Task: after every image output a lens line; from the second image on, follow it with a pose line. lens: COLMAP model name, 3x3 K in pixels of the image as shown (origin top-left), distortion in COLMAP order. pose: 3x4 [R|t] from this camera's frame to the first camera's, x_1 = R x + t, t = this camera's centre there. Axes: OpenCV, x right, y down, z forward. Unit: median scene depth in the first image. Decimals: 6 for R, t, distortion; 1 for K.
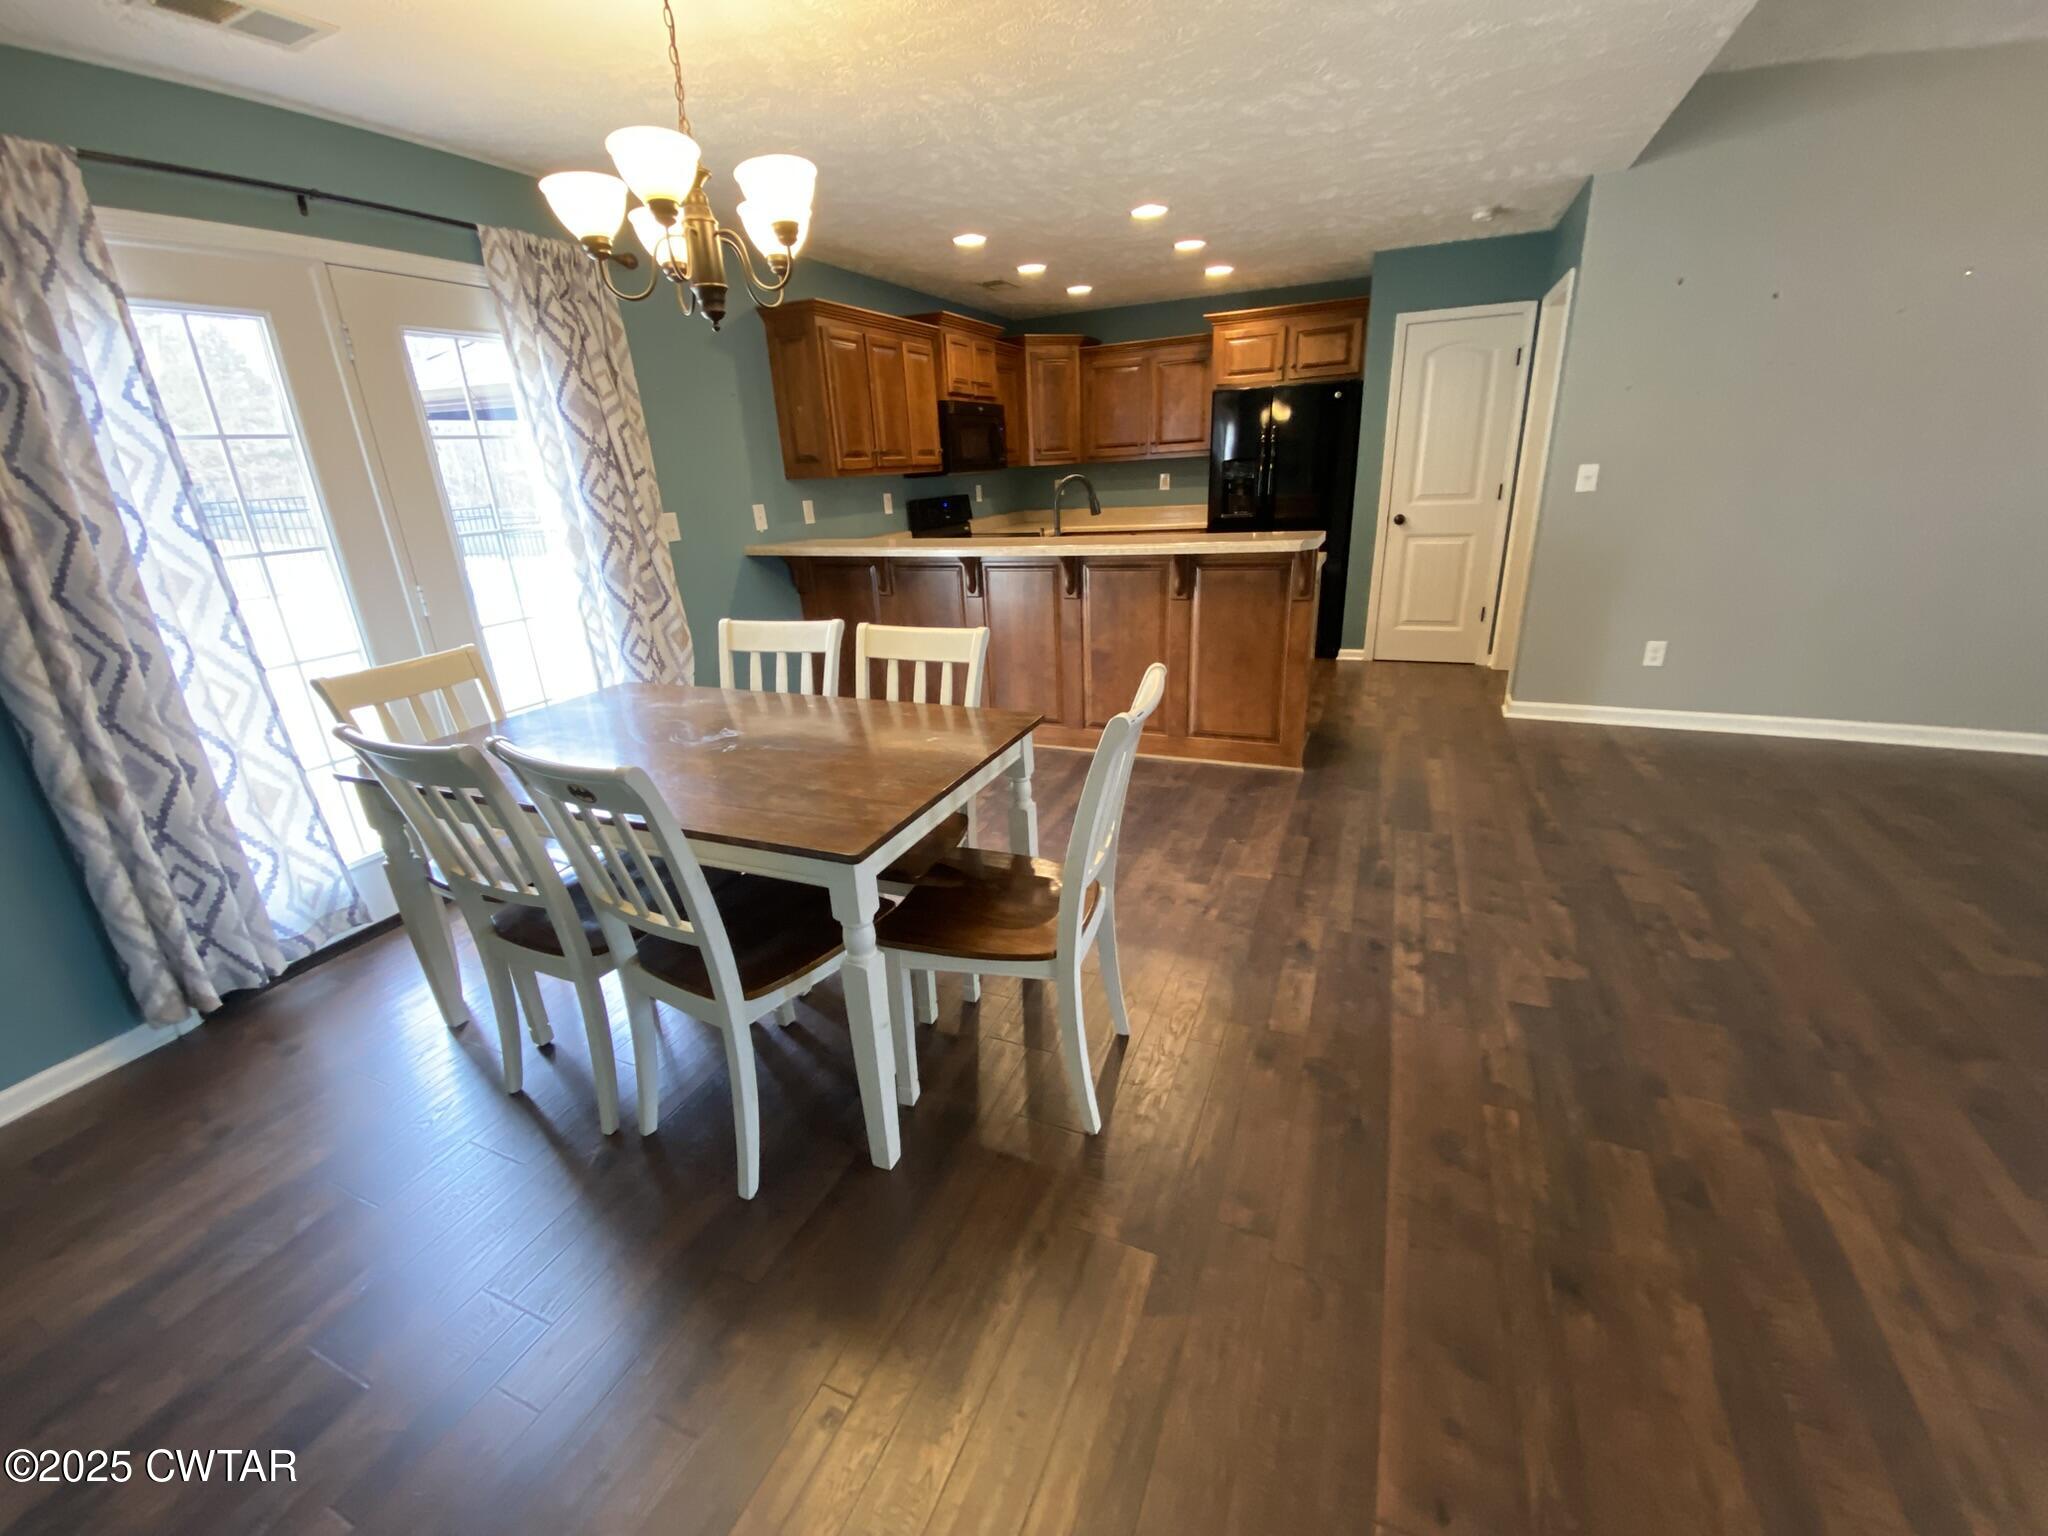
lens RADIAL K [[828.9, 0, 1019.6], [0, 828.9, 772.3], [0, 0, 1]] dist [0.019858, -0.020802]
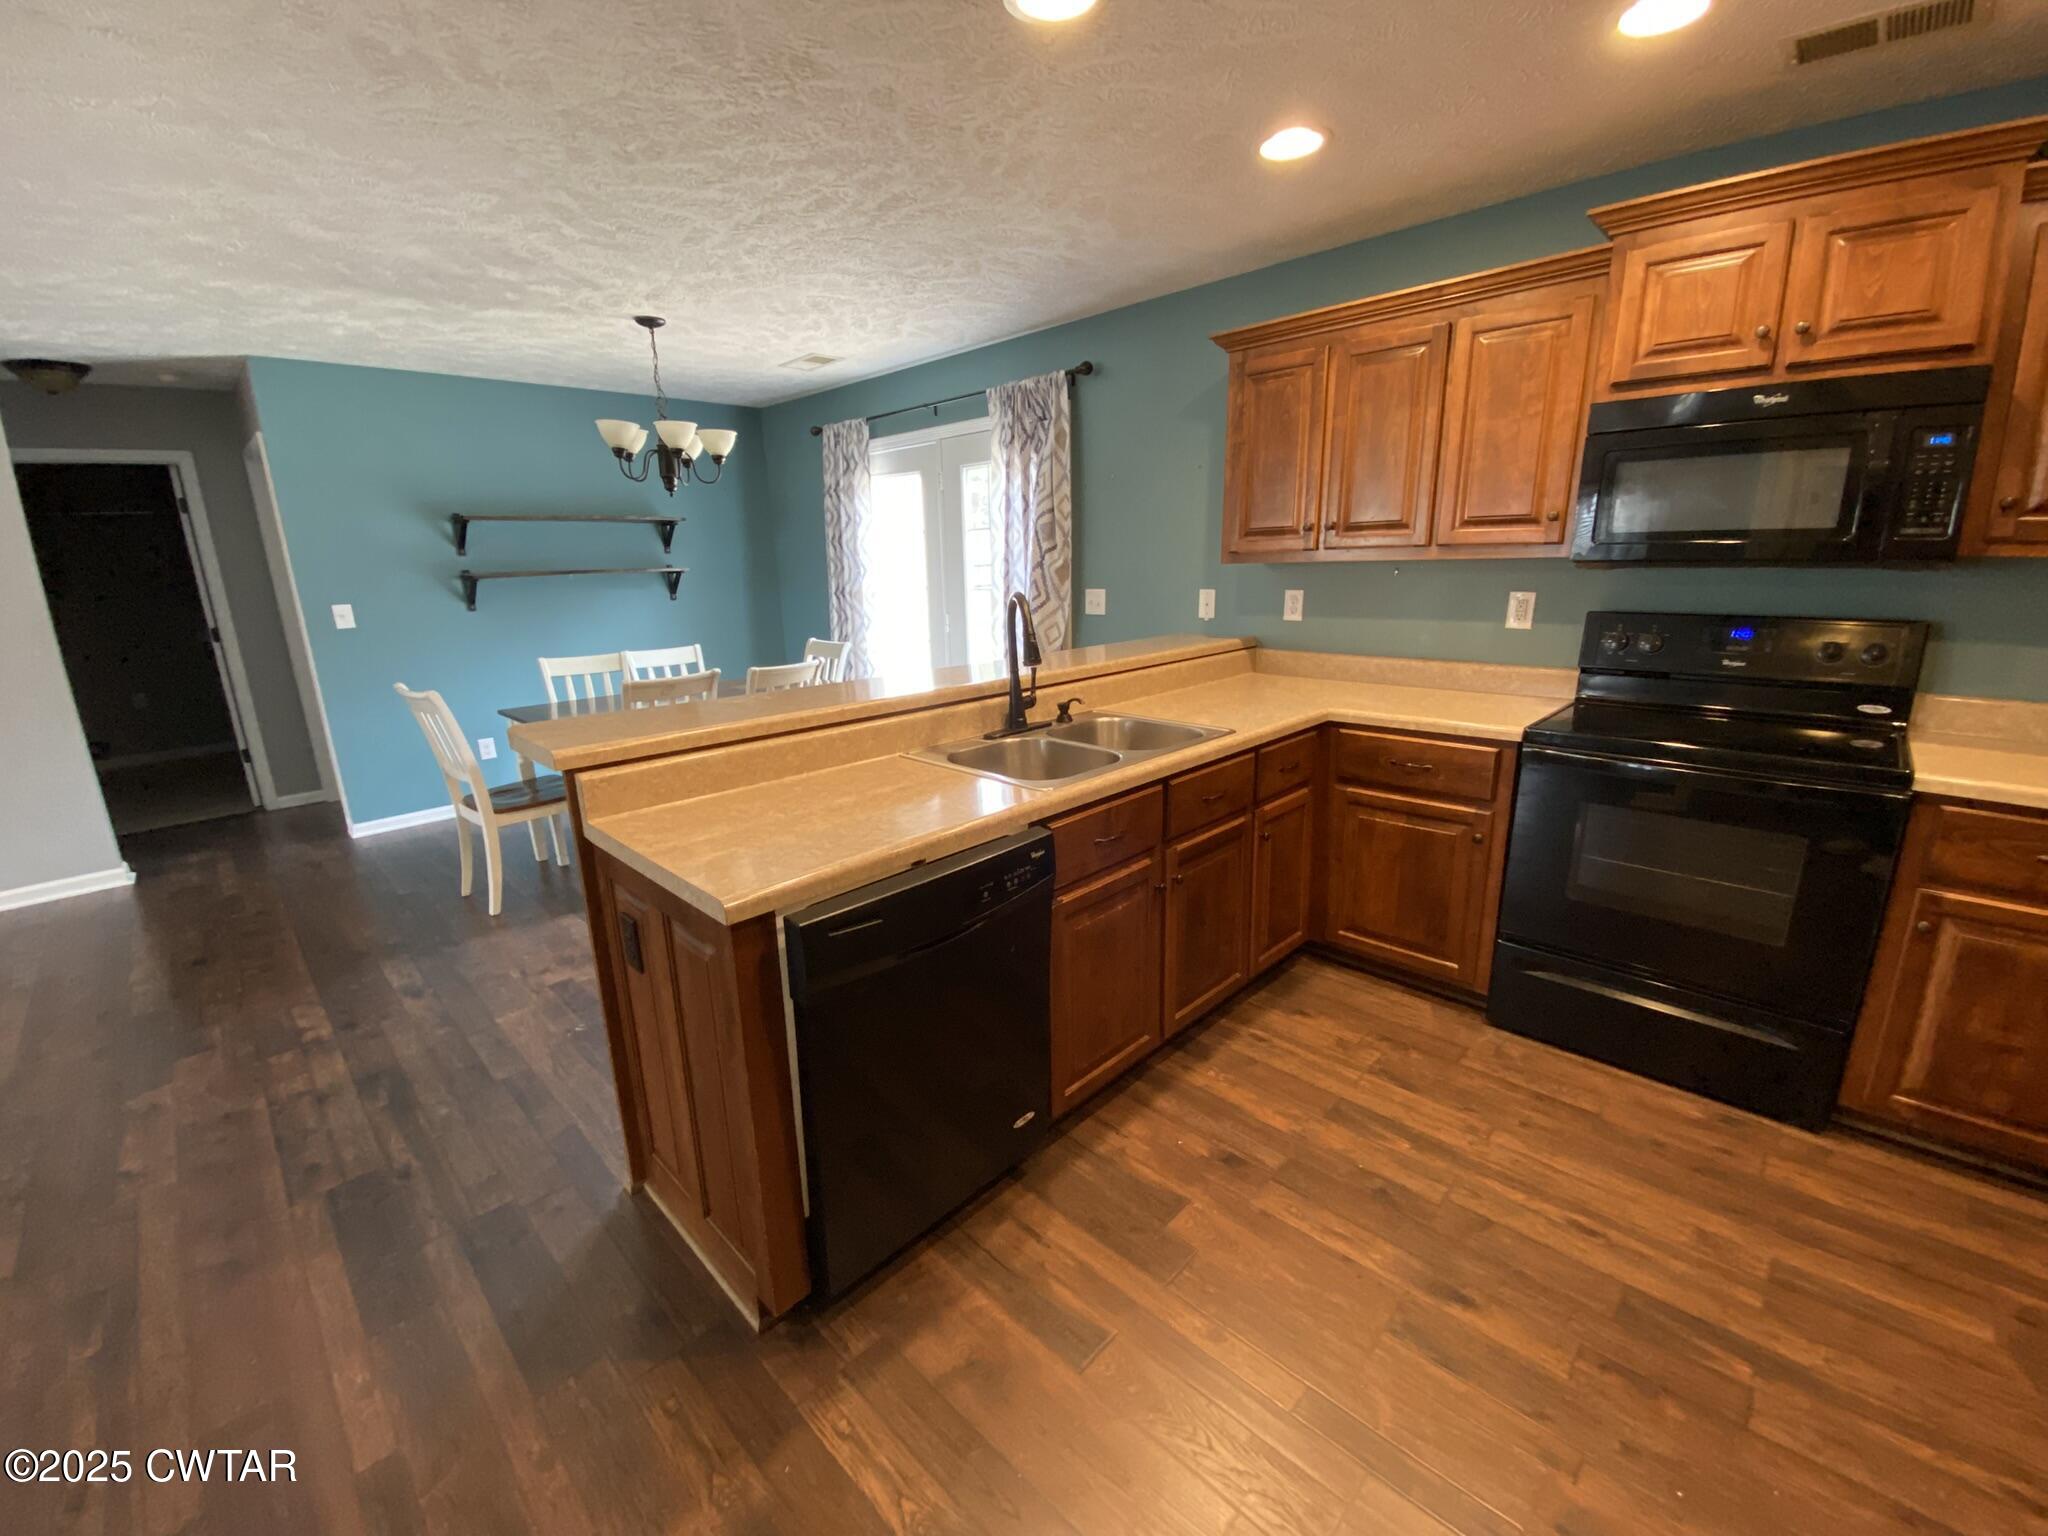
lens RADIAL K [[830.5, 0, 1008.9], [0, 830.5, 767.1], [0, 0, 1]] dist [0.020216, -0.020814]
pose [[-0.367801, 0.284901, -0.885186, 0.834727], [-0.282550, 0.872665, 0.398272, -0.652603], [0.885939, 0.396594, -0.240469, 1.609522]]
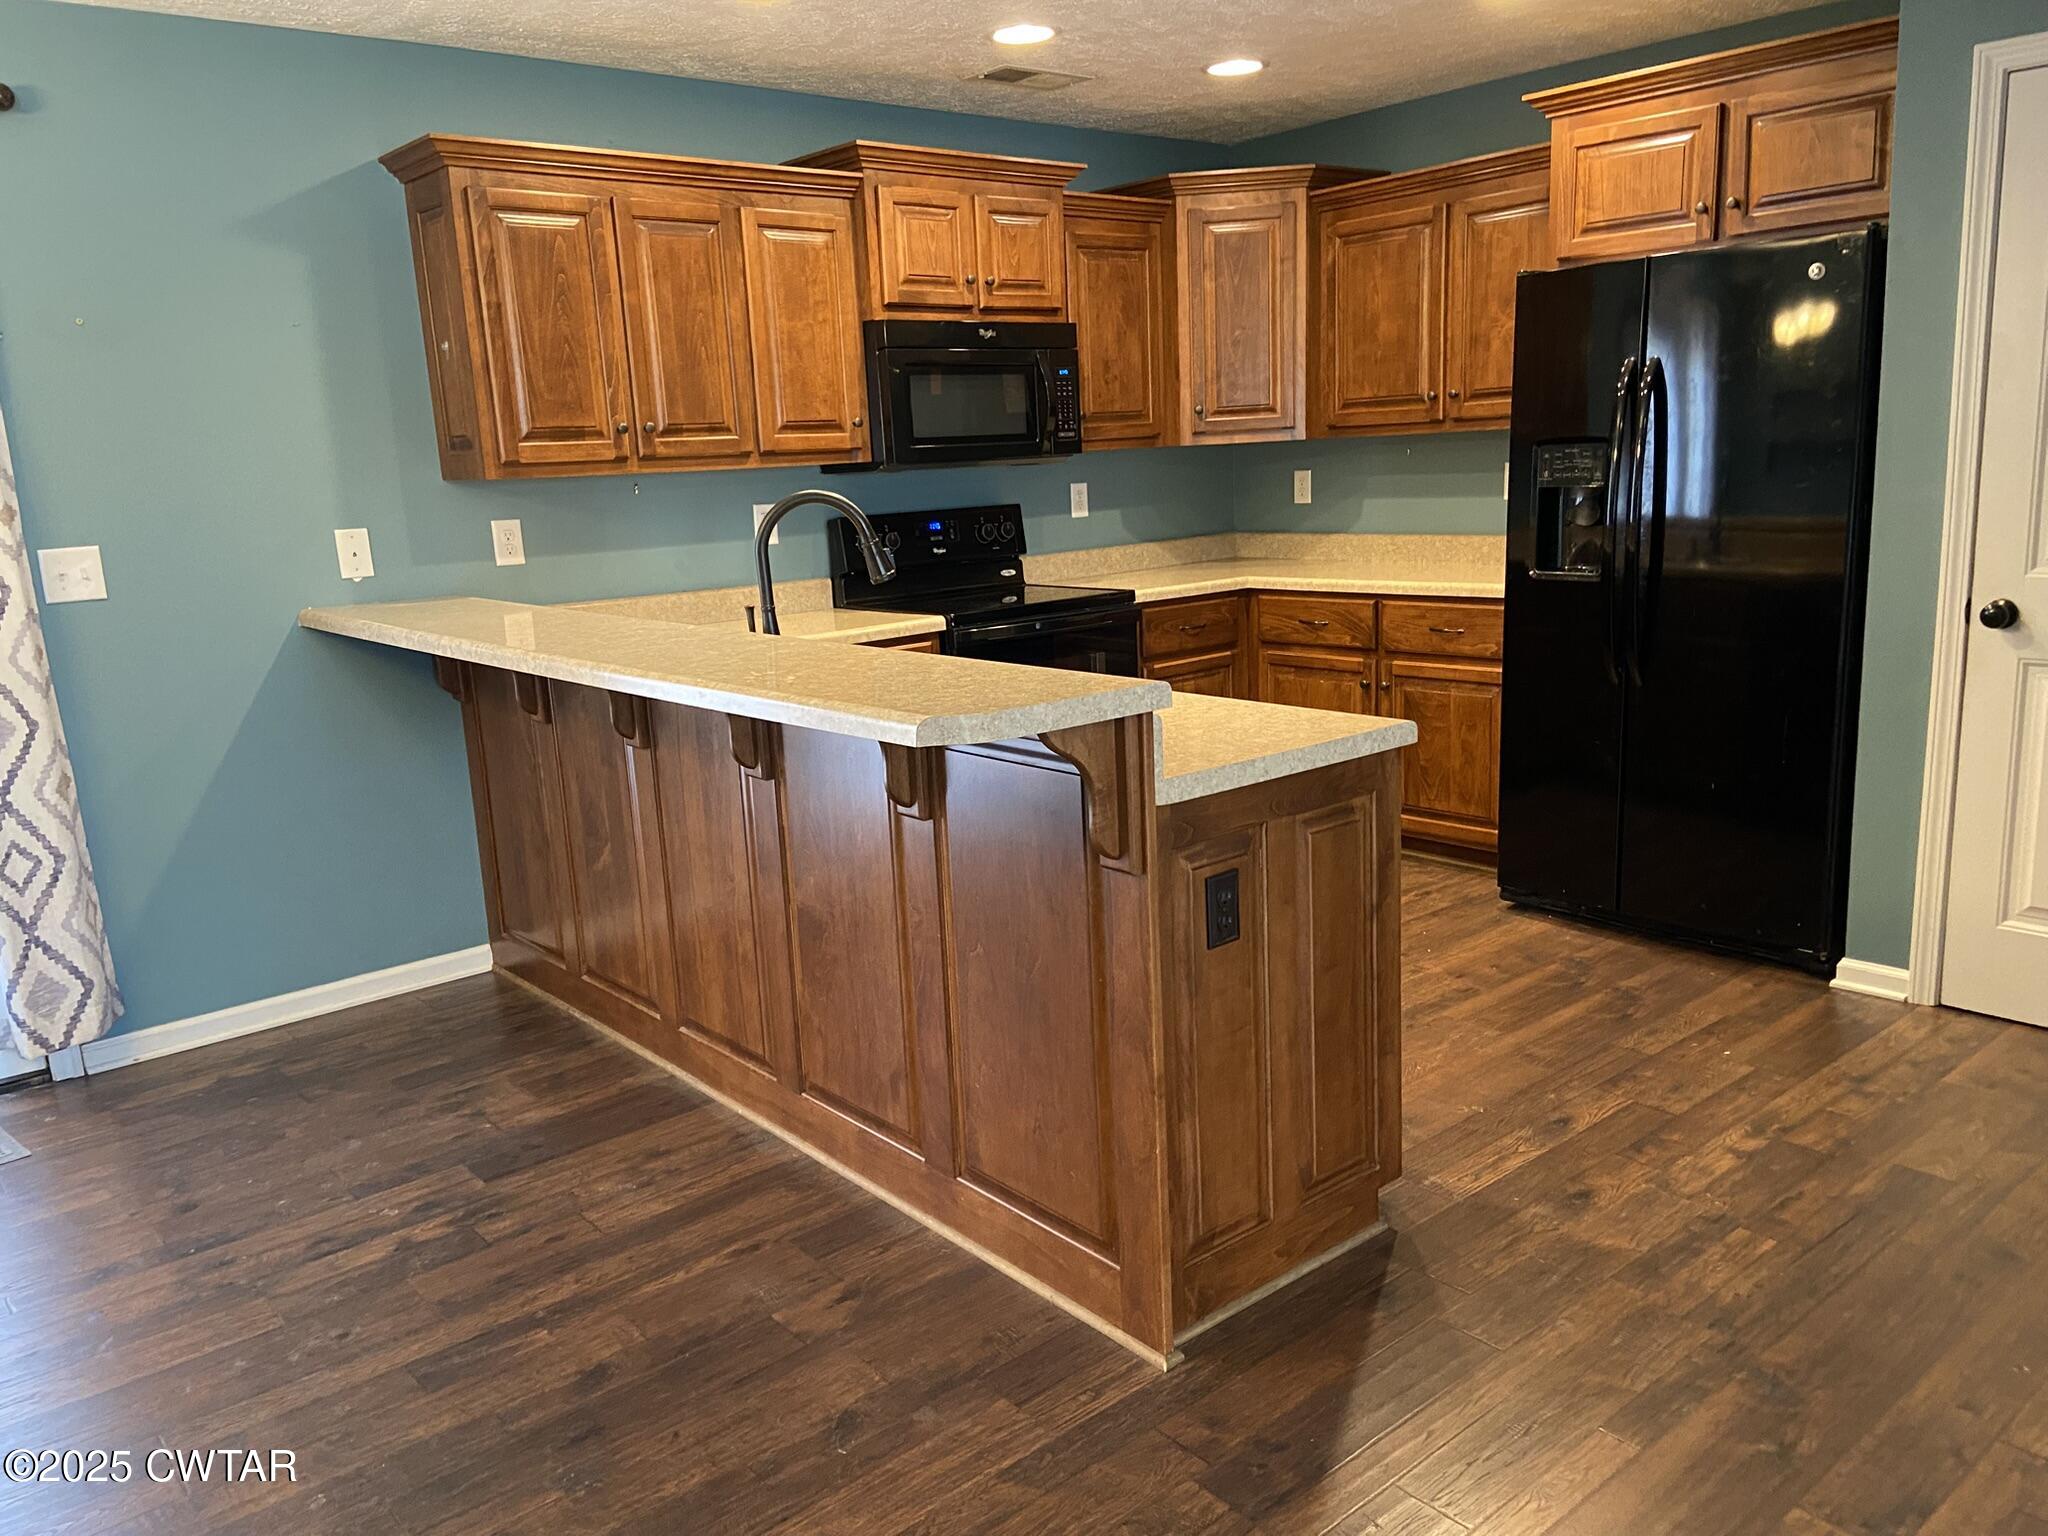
lens RADIAL K [[1534.6, 0, 1035.2], [0, 1534.6, 759.9], [0, 0, 1]] dist [0.120354, -0.153252]
pose [[0.898474, 0.096138, -0.428371, 0.704780], [-0.151550, 0.983668, -0.097102, -0.226165], [0.412040, 0.152164, 0.898370, 0.497058]]
